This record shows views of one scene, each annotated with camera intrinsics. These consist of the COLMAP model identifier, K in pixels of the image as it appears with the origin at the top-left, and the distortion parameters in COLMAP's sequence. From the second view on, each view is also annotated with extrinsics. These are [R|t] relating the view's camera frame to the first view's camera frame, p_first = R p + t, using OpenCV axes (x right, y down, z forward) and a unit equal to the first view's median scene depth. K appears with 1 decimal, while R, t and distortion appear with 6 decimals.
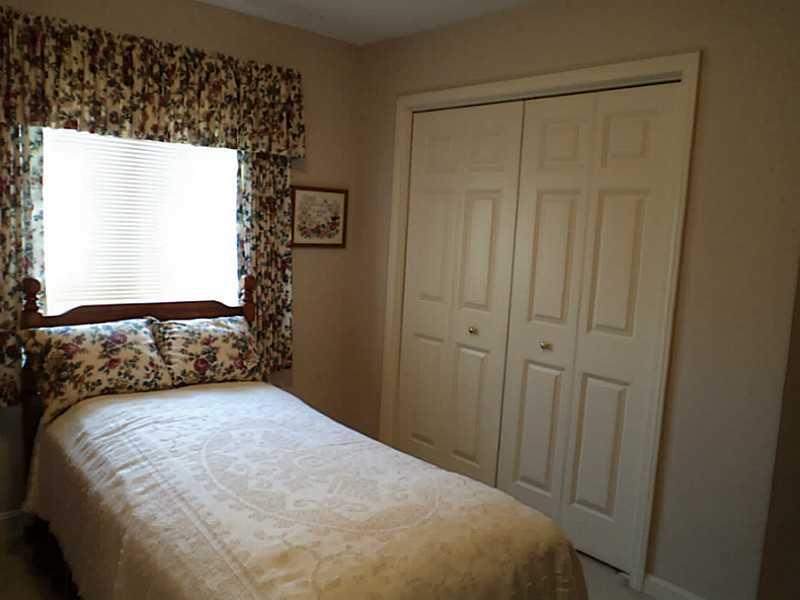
lens RADIAL K [[651.0, 0, 399.9], [0, 651.0, 300.1], [0, 0, 1]] dist [-0.007975, 0.001524]
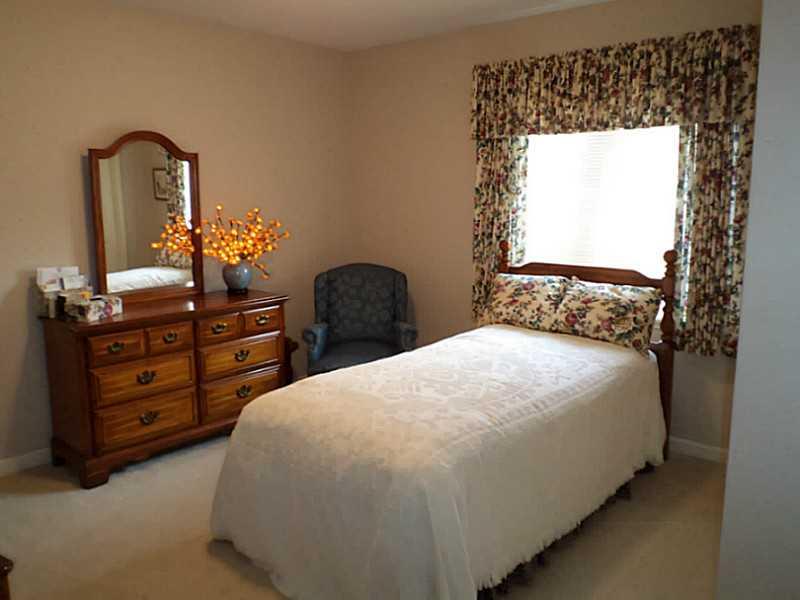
lens RADIAL K [[651.0, 0, 399.3], [0, 651.0, 299.4], [0, 0, 1]] dist [-0.007975, 0.001524]
pose [[0.143357, 0.109246, -0.983623, 0.801630], [-0.108286, 0.989653, 0.094133, -0.012344], [0.983729, 0.093018, 0.153703, 0.497307]]
